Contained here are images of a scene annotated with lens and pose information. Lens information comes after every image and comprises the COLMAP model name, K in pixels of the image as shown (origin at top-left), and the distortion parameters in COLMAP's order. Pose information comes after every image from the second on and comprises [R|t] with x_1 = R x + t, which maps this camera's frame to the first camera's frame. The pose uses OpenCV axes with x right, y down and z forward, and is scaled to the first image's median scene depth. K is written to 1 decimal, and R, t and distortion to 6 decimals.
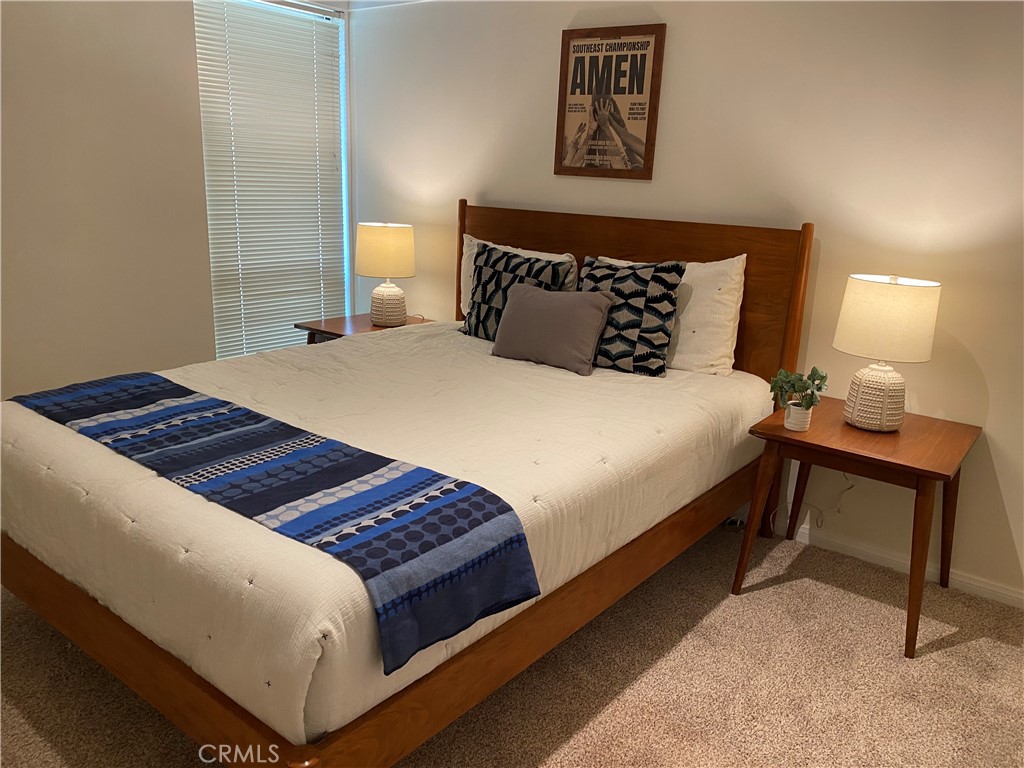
lens RADIAL K [[788.4, 0, 512.0], [0, 788.4, 384.4], [0, 0, 1]] dist [-0.002881, 0.007853]
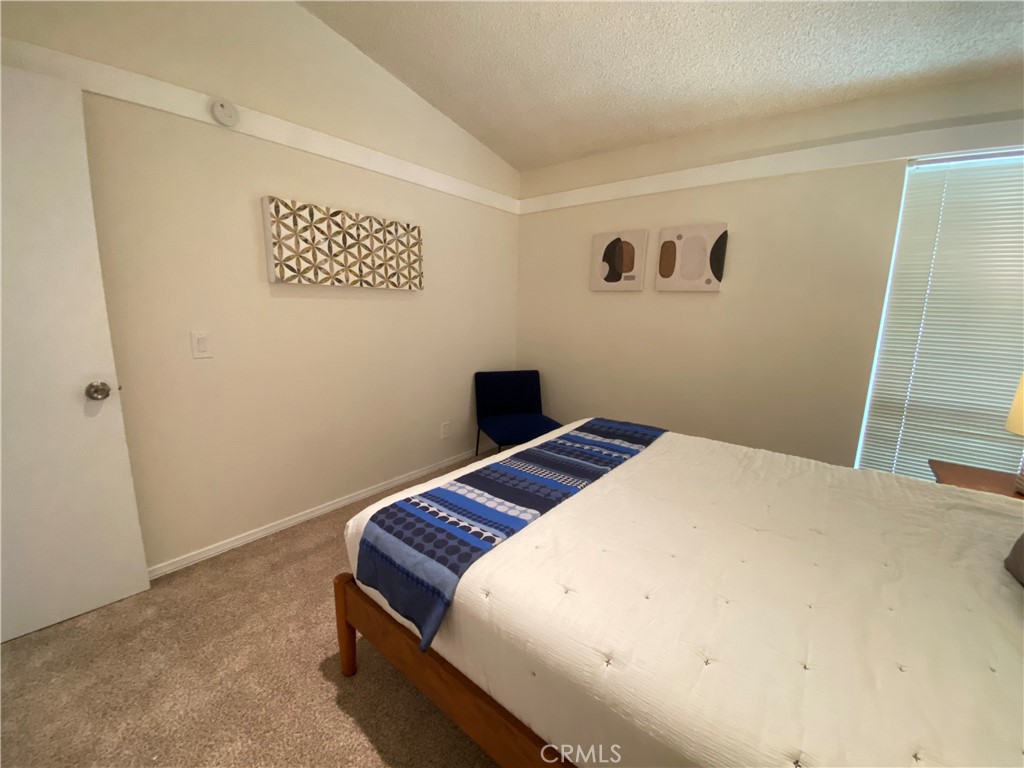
lens RADIAL K [[417.2, 0, 511.1], [0, 417.2, 380.2], [0, 0, 1]] dist [-0.001591, -0.005957]
pose [[-0.020808, 0.124277, -0.992029, 0.443853], [-0.288658, 0.949241, 0.124972, -0.155549], [0.957206, 0.288957, 0.016122, 0.821998]]
